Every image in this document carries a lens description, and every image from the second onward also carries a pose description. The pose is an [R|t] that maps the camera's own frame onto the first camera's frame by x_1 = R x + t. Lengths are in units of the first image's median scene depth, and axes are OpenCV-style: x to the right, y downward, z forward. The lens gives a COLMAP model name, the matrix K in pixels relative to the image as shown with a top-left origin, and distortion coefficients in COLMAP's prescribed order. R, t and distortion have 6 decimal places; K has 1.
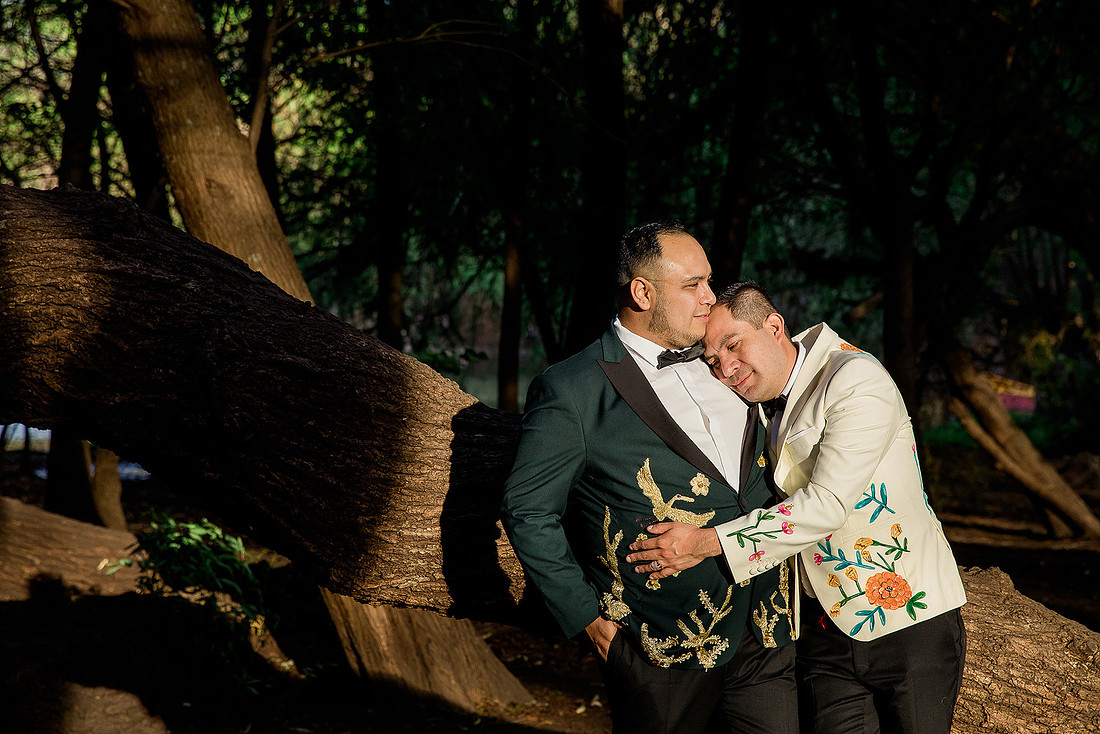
lens RADIAL K [[2148.8, 0, 554.4], [0, 2148.8, 359.6], [0, 0, 1]] dist [0.394619, 0.000000]
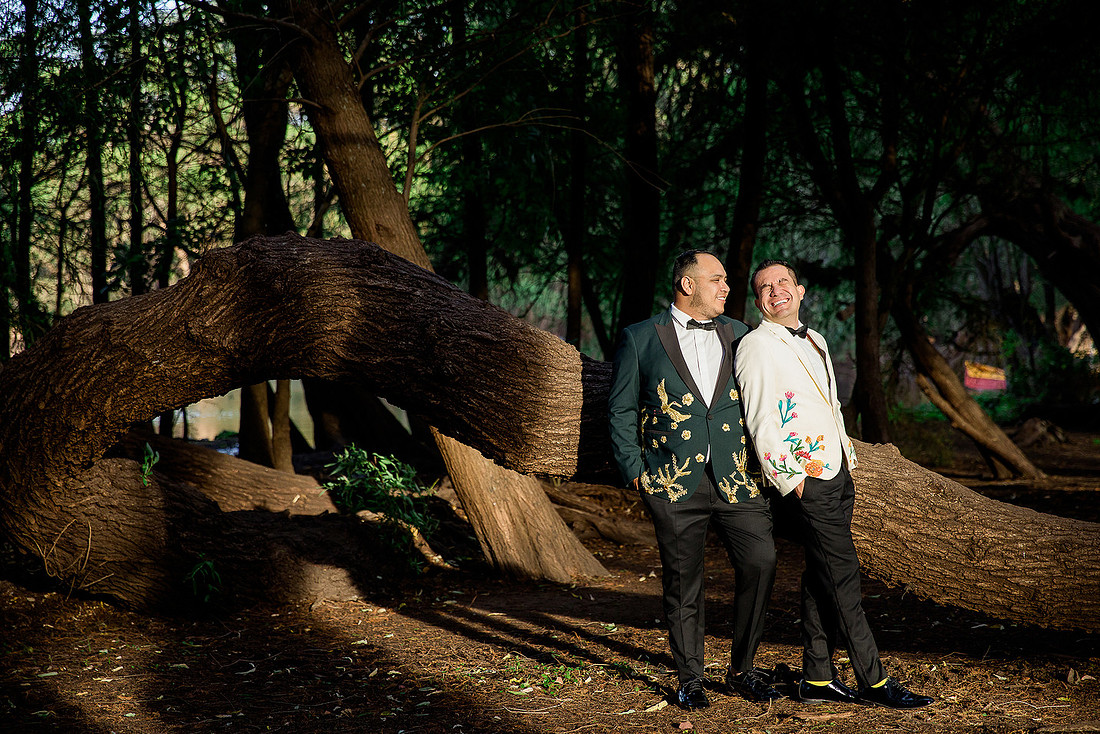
lens RADIAL K [[2148.8, 0, 545.4], [0, 2148.8, 376.1], [0, 0, 1]] dist [0.394619, 0.000000]
pose [[0.999586, -0.024208, -0.015529, -0.027347], [0.024212, 0.999707, 0.000057, 0.022157], [0.015523, -0.000433, 0.999879, -0.457260]]
